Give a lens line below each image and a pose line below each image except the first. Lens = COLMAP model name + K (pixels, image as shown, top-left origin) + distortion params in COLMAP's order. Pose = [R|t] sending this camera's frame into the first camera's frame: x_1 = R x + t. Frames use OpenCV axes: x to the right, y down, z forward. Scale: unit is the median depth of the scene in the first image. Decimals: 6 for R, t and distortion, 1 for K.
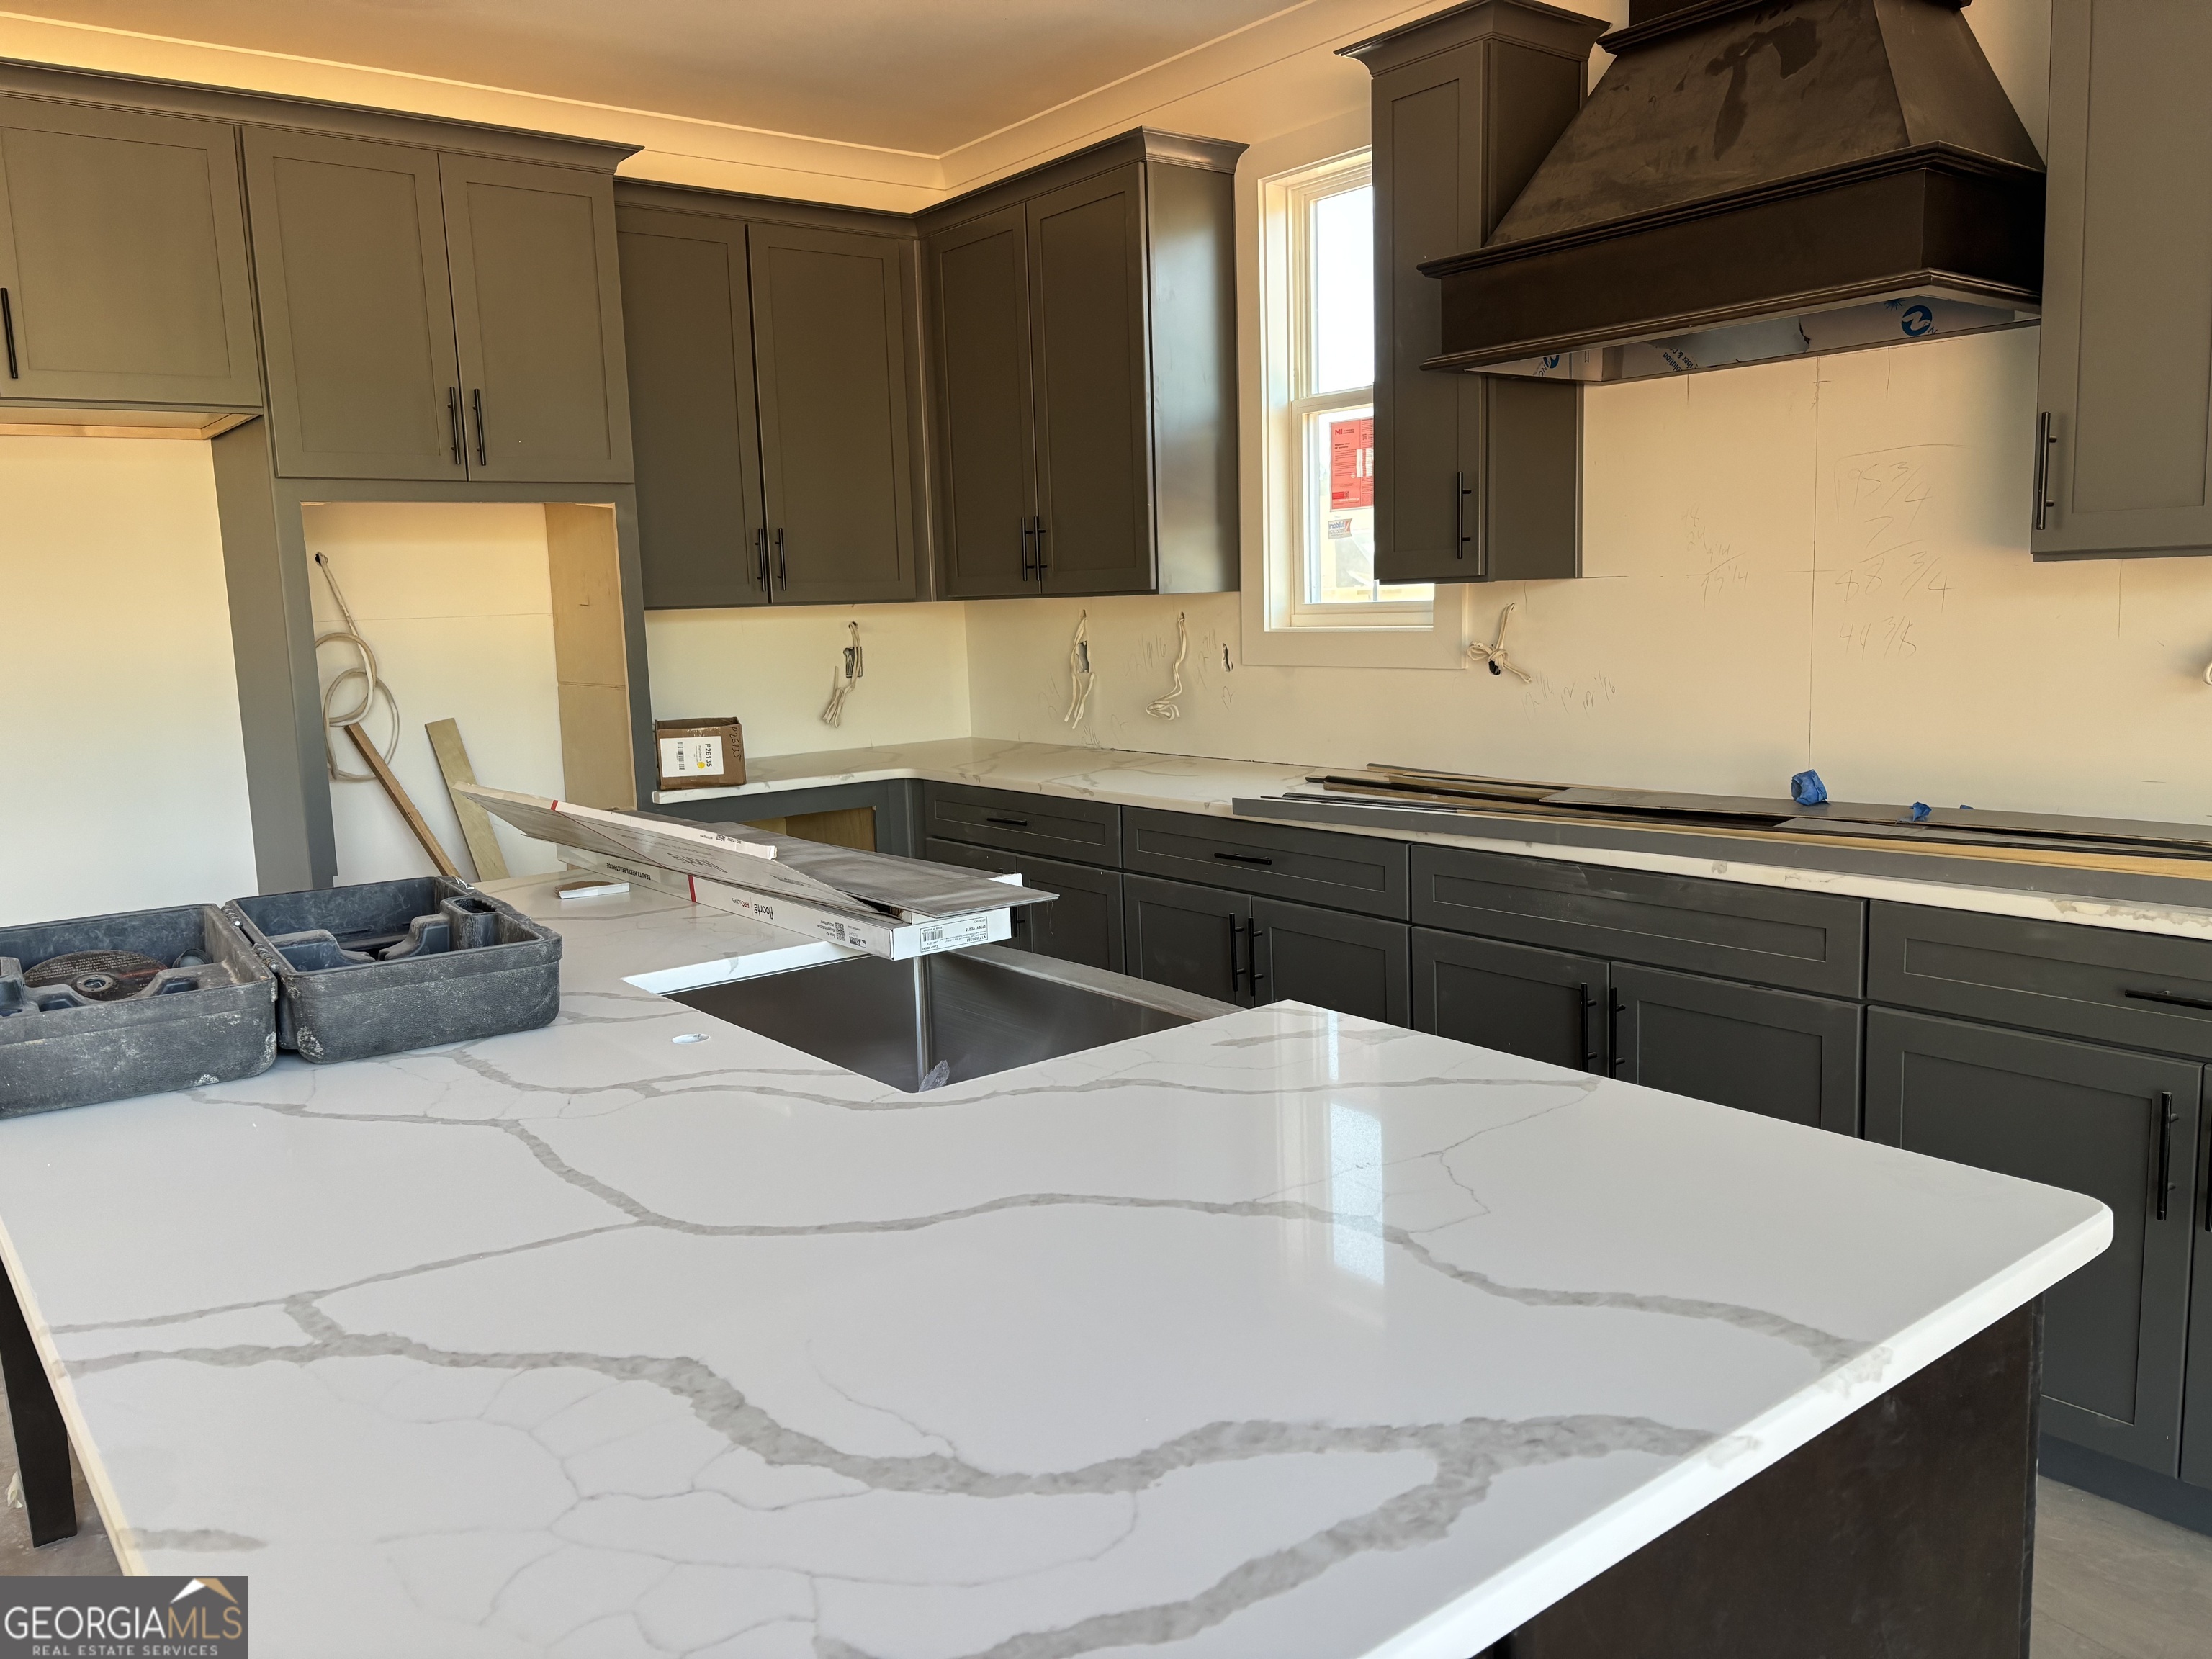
lens RADIAL K [[1673.8, 0, 1106.0], [0, 1673.8, 829.5], [0, 0, 1]] dist [0.017659, 0.000761]
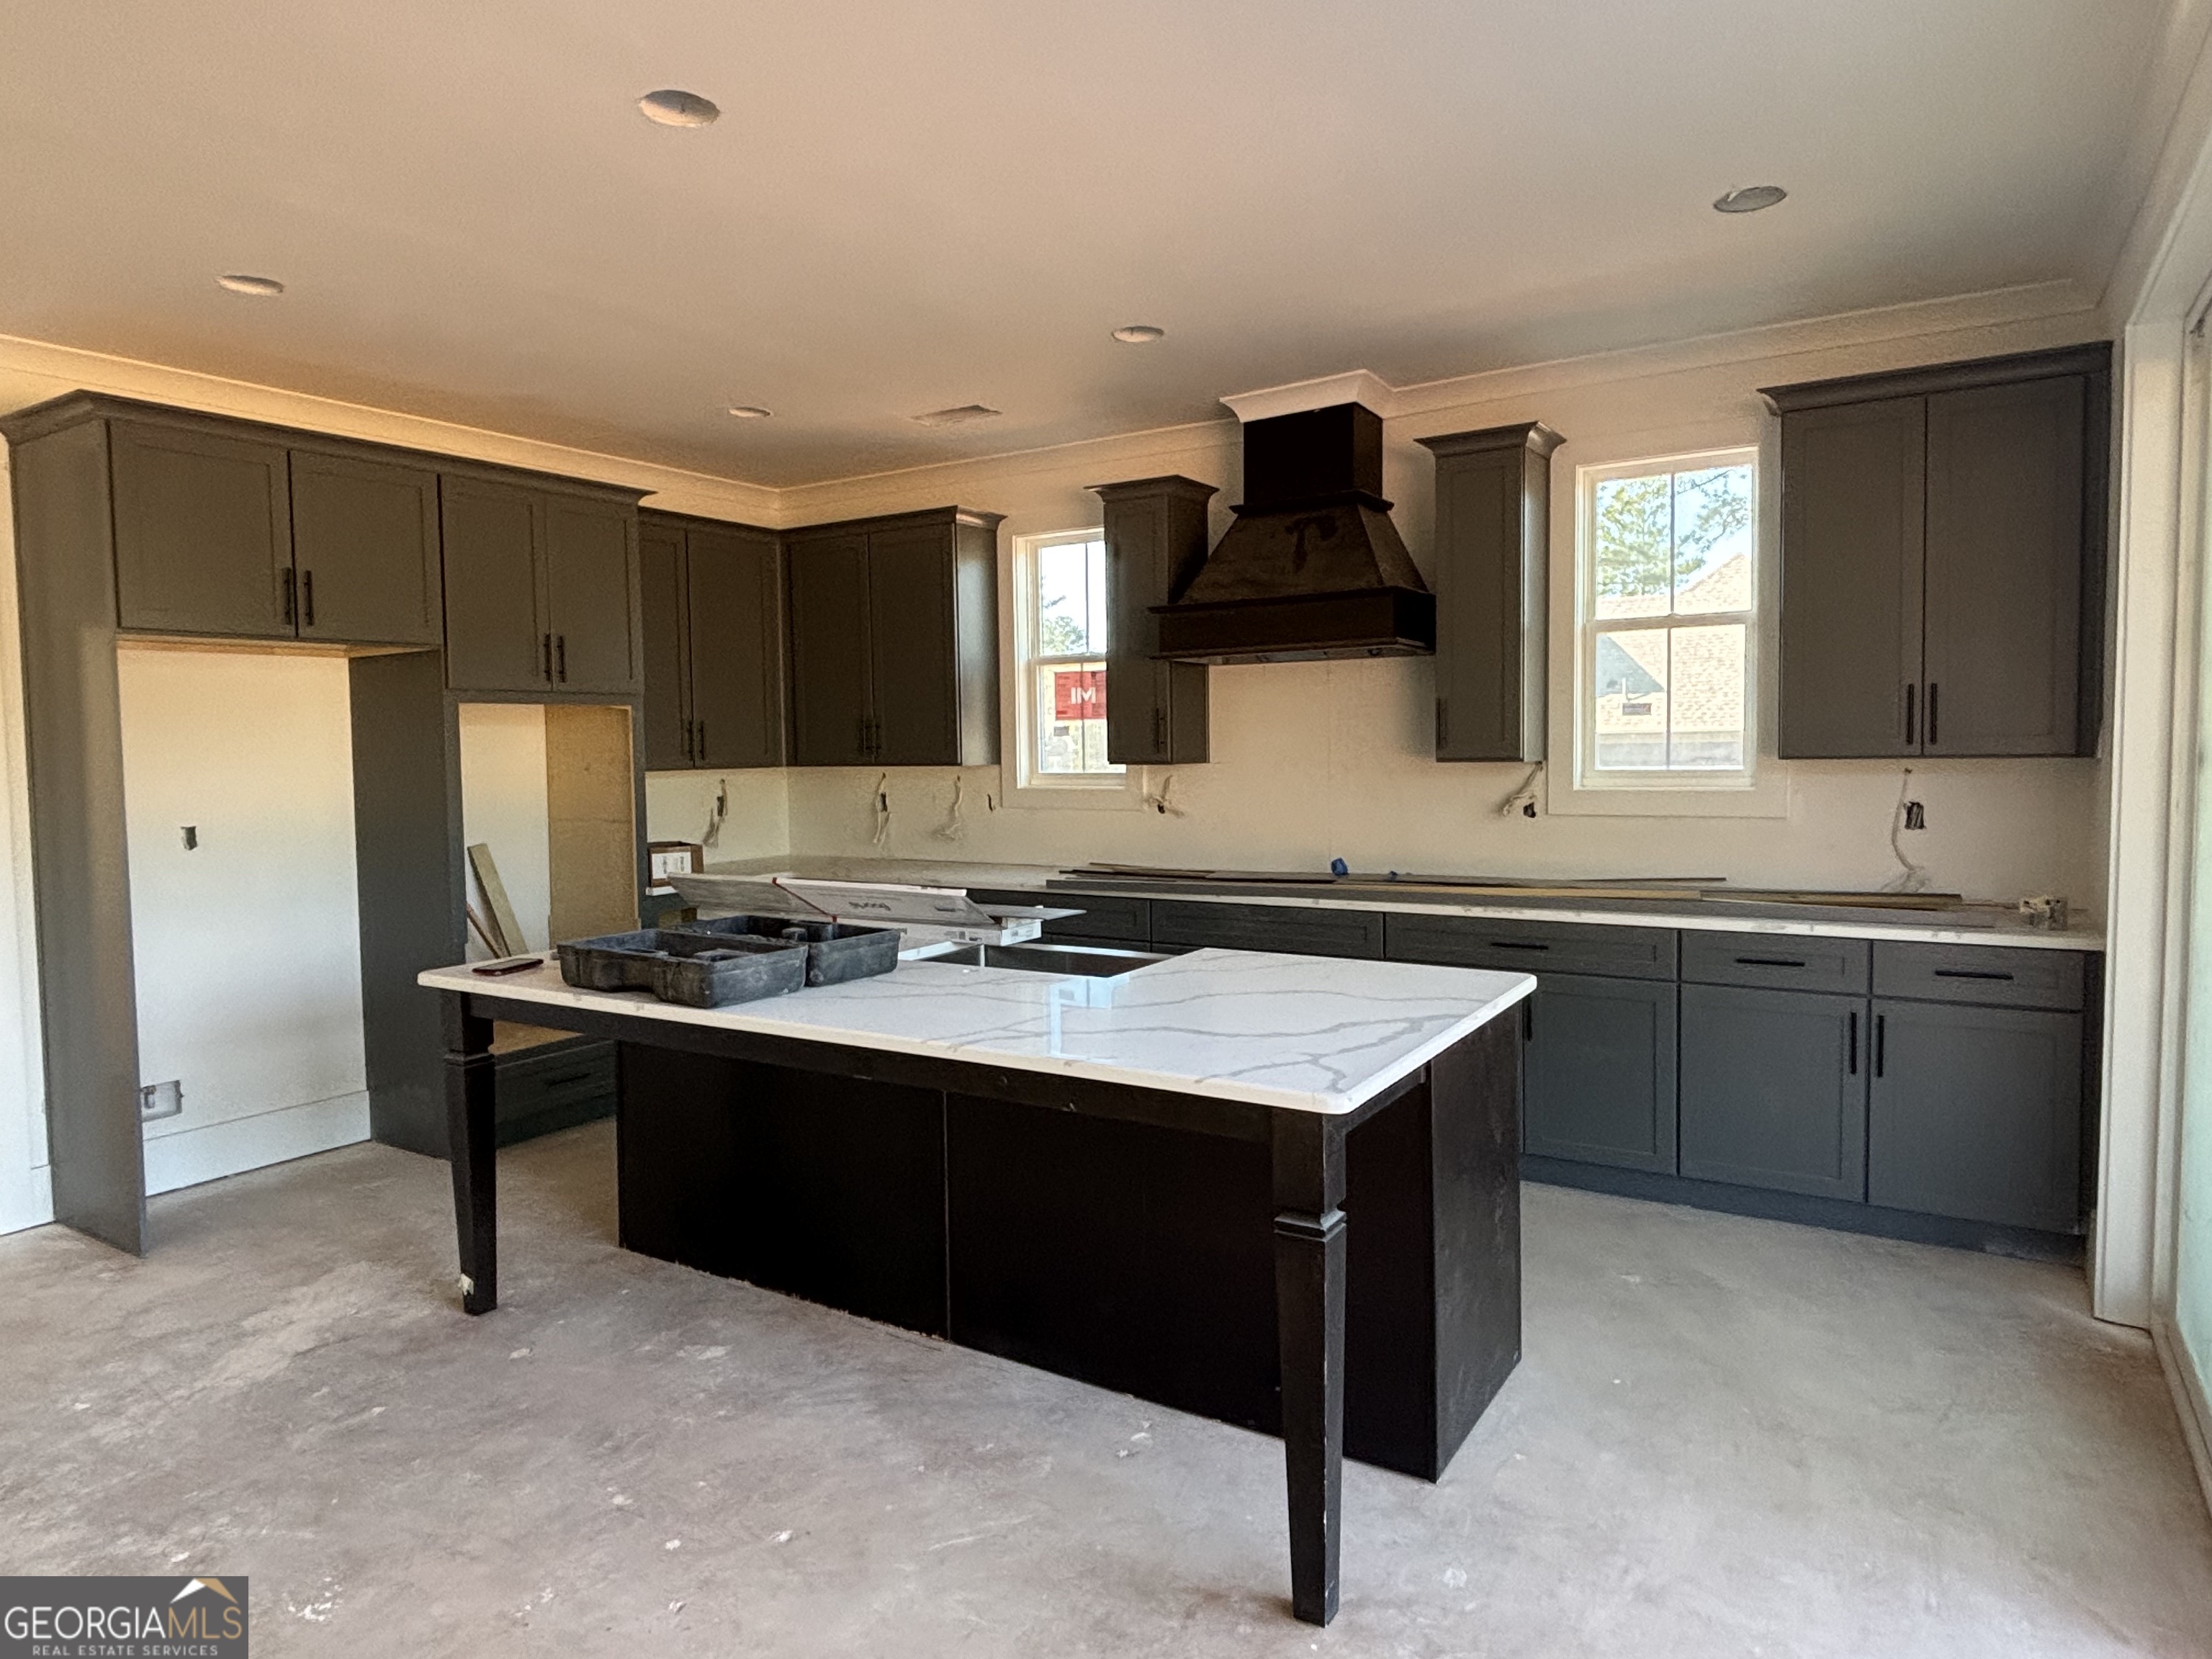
lens RADIAL K [[1319.0, 0, 1105.4], [0, 1319.0, 814.2], [0, 0, 1]] dist [0.042059, 0.000005]
pose [[0.942214, 0.000324, 0.335012, -0.308928], [0.031464, 0.995494, -0.089455, 0.036523], [-0.333531, 0.094827, 0.937958, -0.340347]]
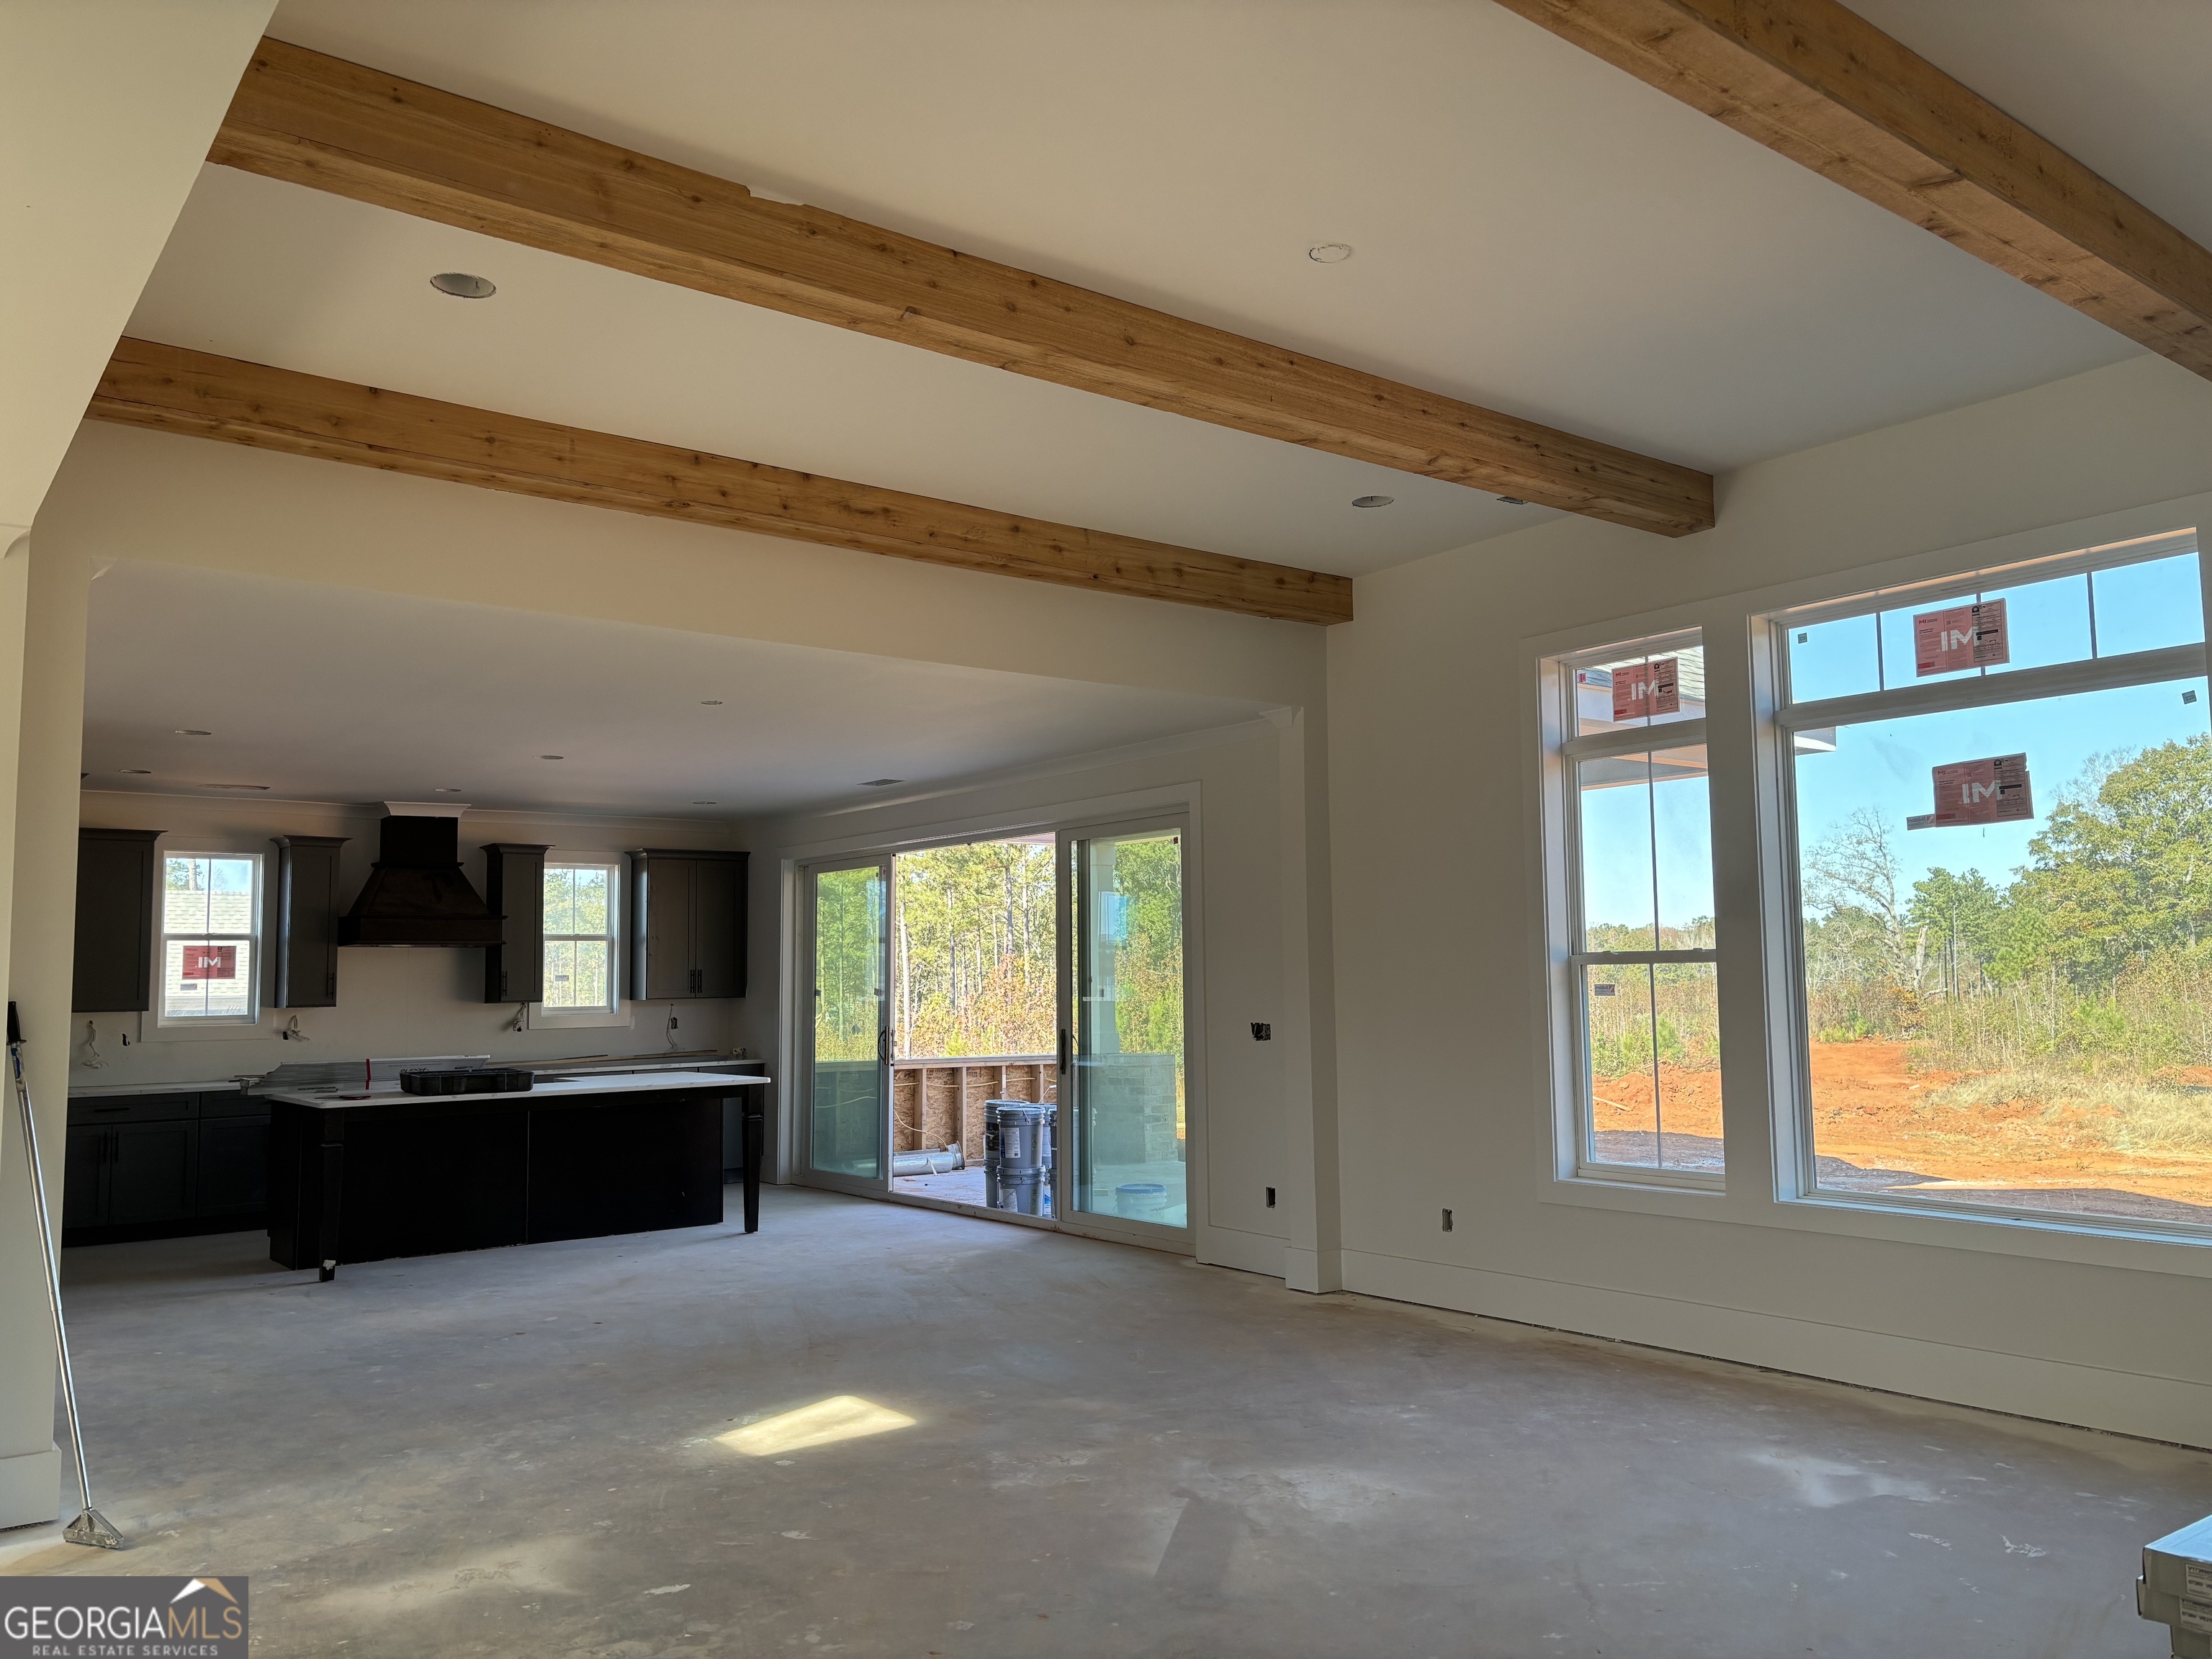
lens RADIAL K [[1673.8, 0, 1106.0], [0, 1673.8, 829.5], [0, 0, 1]] dist [0.017659, 0.000761]
pose [[0.015097, 0.125220, 0.992014, -2.630202], [0.154499, 0.979920, -0.126045, 0.135709], [-0.987878, 0.155168, -0.004552, -0.440215]]
